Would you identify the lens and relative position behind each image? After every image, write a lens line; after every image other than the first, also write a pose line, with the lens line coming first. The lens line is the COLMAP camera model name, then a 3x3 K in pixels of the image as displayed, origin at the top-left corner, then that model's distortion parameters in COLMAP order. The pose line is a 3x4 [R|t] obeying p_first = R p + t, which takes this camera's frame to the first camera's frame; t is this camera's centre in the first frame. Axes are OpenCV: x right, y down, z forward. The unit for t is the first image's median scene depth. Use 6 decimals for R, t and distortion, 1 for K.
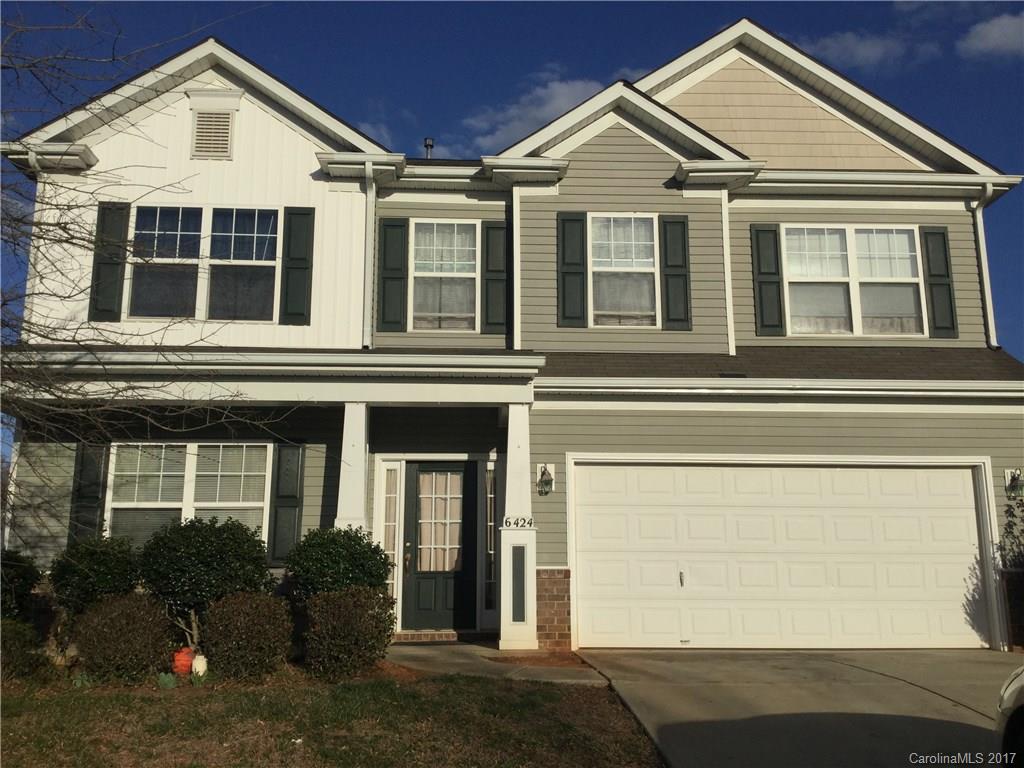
lens RADIAL K [[941.1, 0, 512.0], [0, 941.1, 384.0], [0, 0, 1]] dist [0.151538, -0.340579]
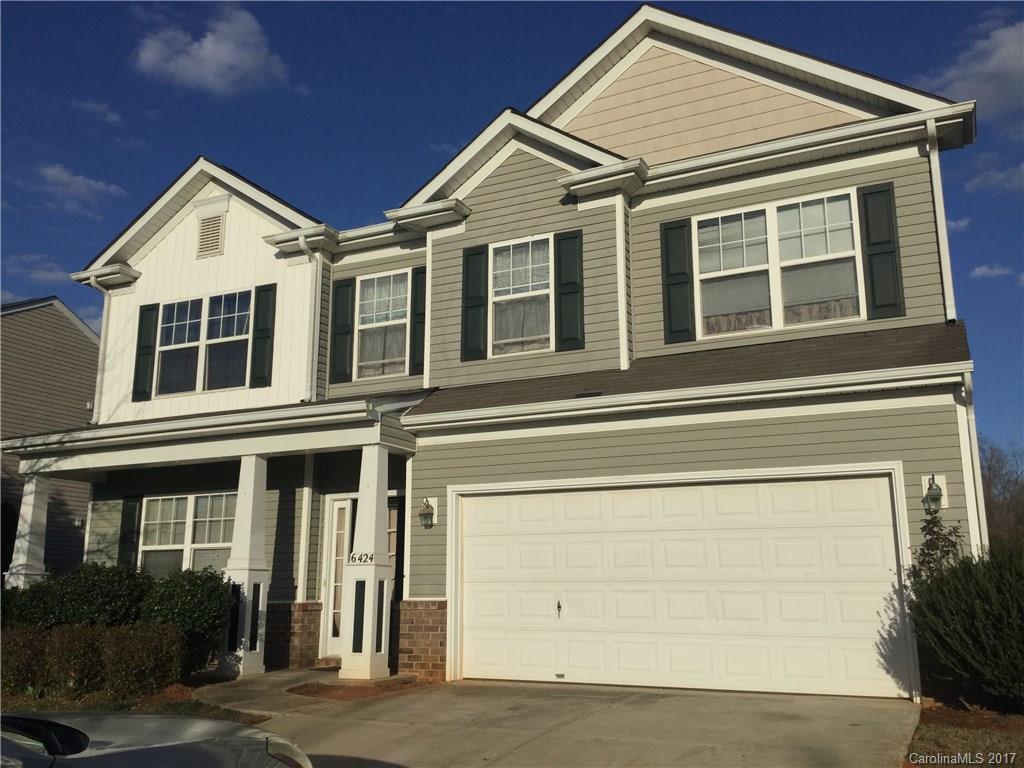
lens RADIAL K [[941.1, 0, 512.0], [0, 941.1, 384.0], [0, 0, 1]] dist [0.151538, -0.340579]
pose [[0.874694, -0.106306, -0.472874, 0.569460], [0.099592, 0.994252, -0.039297, 0.009434], [0.474333, -0.012722, 0.880253, 0.121769]]
